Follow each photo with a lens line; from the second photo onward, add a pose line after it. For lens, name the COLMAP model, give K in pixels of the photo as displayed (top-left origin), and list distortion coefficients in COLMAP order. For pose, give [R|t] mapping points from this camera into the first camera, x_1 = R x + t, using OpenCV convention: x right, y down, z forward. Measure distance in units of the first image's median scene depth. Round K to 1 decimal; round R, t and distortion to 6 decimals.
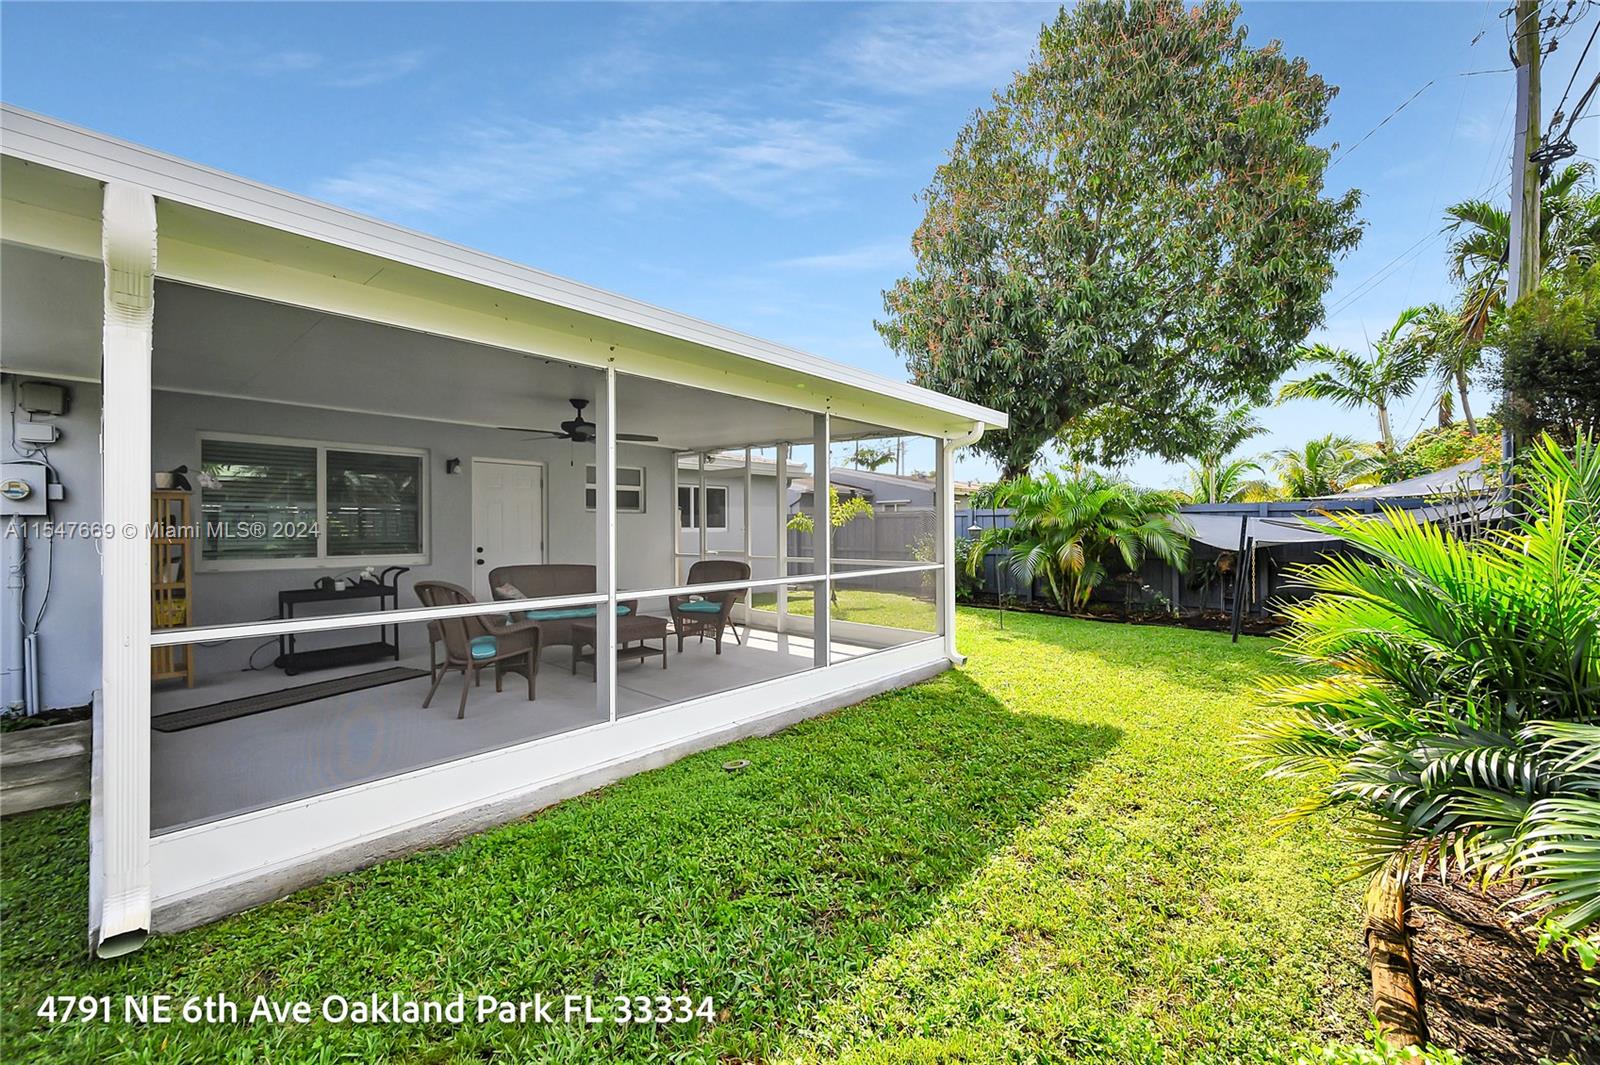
lens RADIAL K [[649.5, 0, 807.2], [0, 649.5, 531.0], [0, 0, 1]] dist [-0.001917, -0.000209]
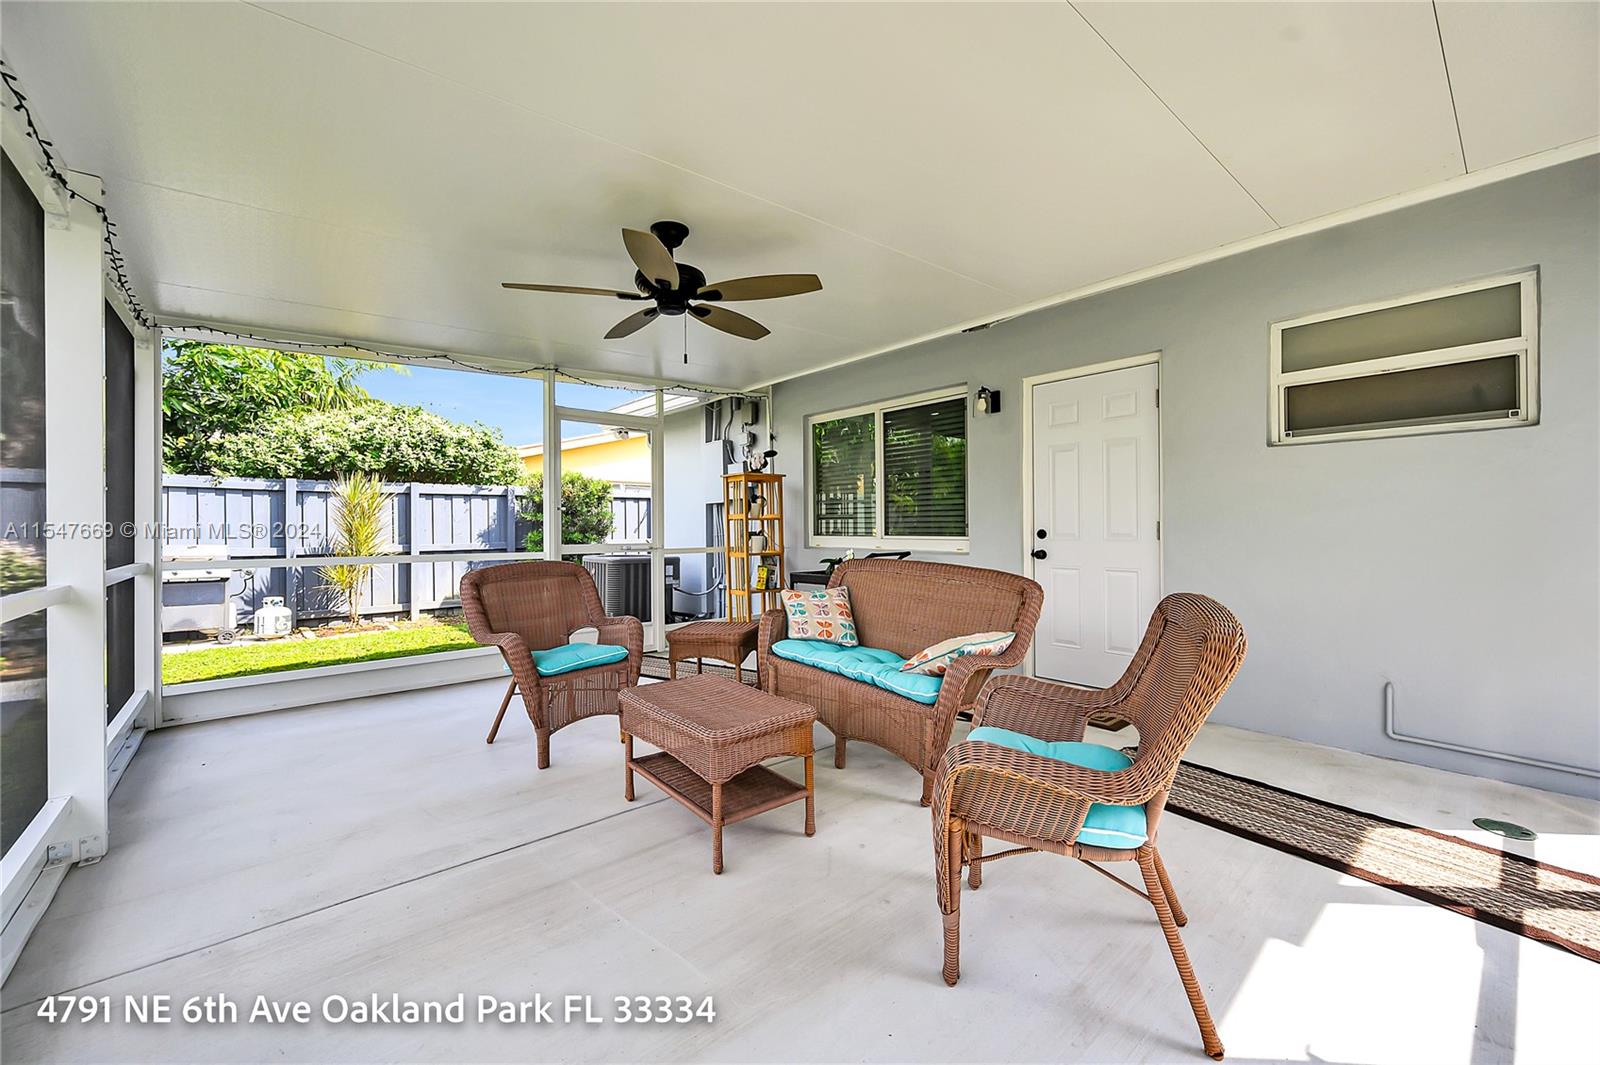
lens RADIAL K [[649.5, 0, 807.2], [0, 649.5, 531.0], [0, 0, 1]] dist [-0.001917, -0.000209]
pose [[-0.135419, 0.008052, -0.990756, 0.124206], [0.005419, 0.999958, 0.007386, 0.024775], [0.990774, -0.004369, -0.135457, 1.025260]]
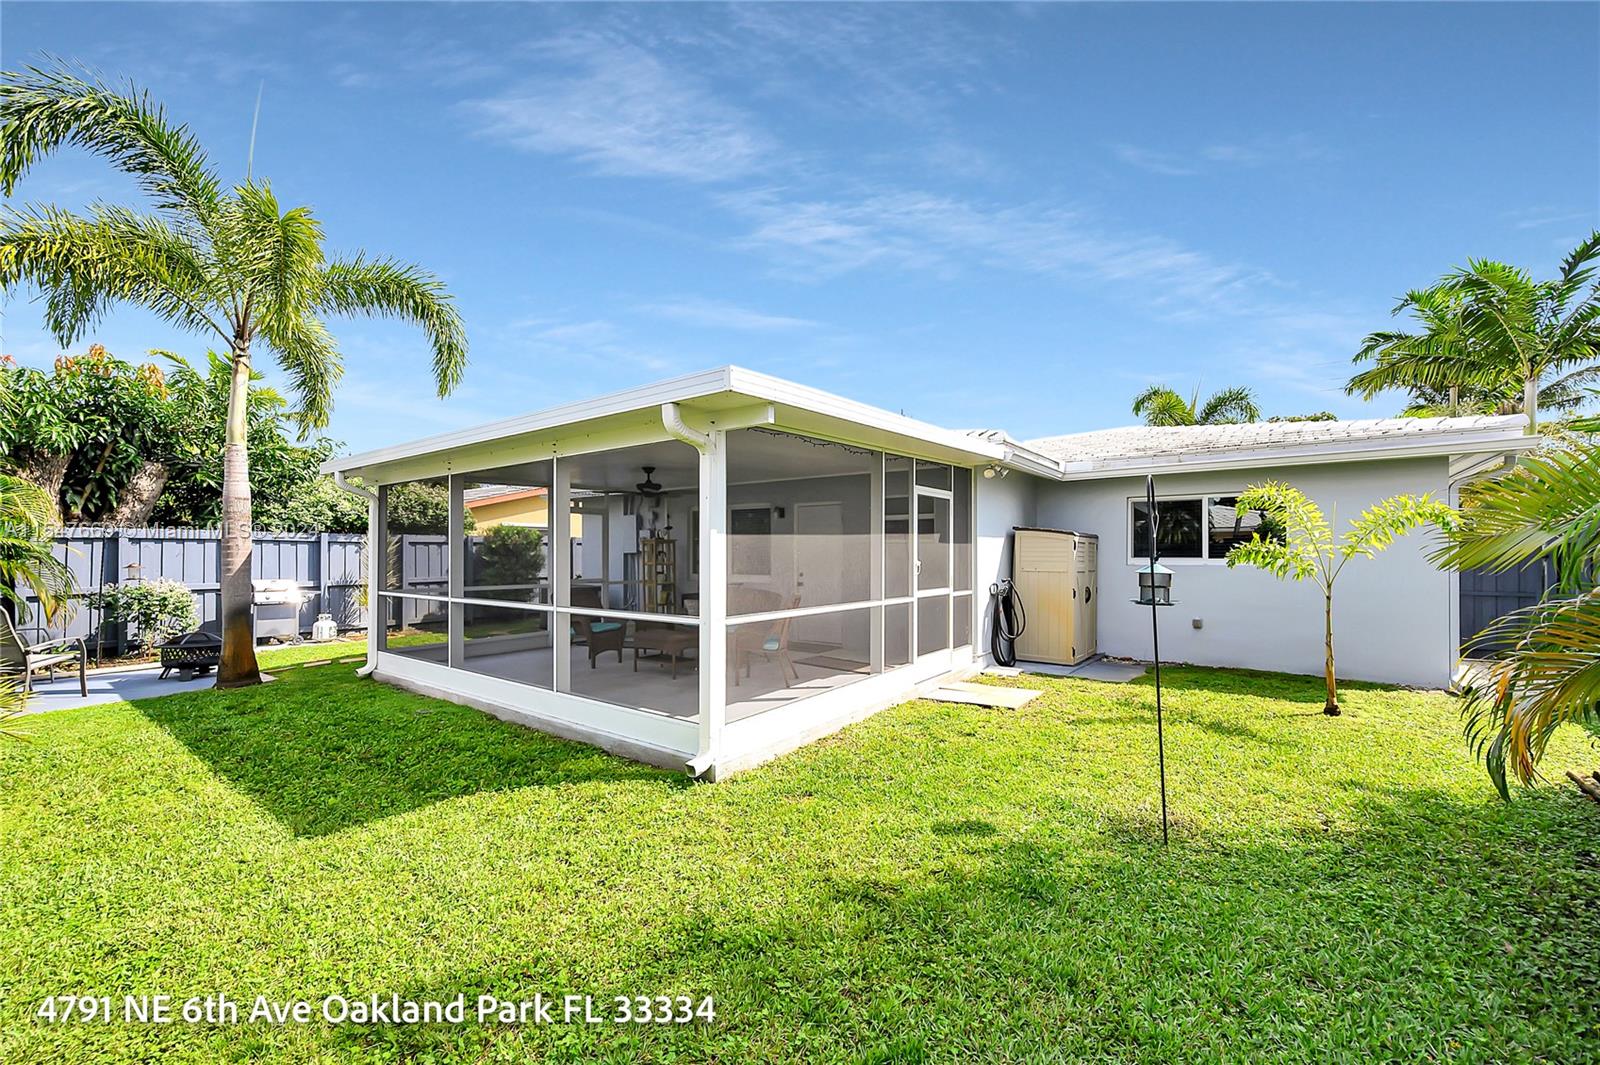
lens RADIAL K [[649.5, 0, 807.2], [0, 649.5, 531.0], [0, 0, 1]] dist [-0.001917, -0.000209]
pose [[0.074660, -0.033504, -0.996646, 0.922509], [-0.000616, 0.999434, -0.033644, -0.017742], [0.997209, 0.003126, 0.074597, 1.079182]]
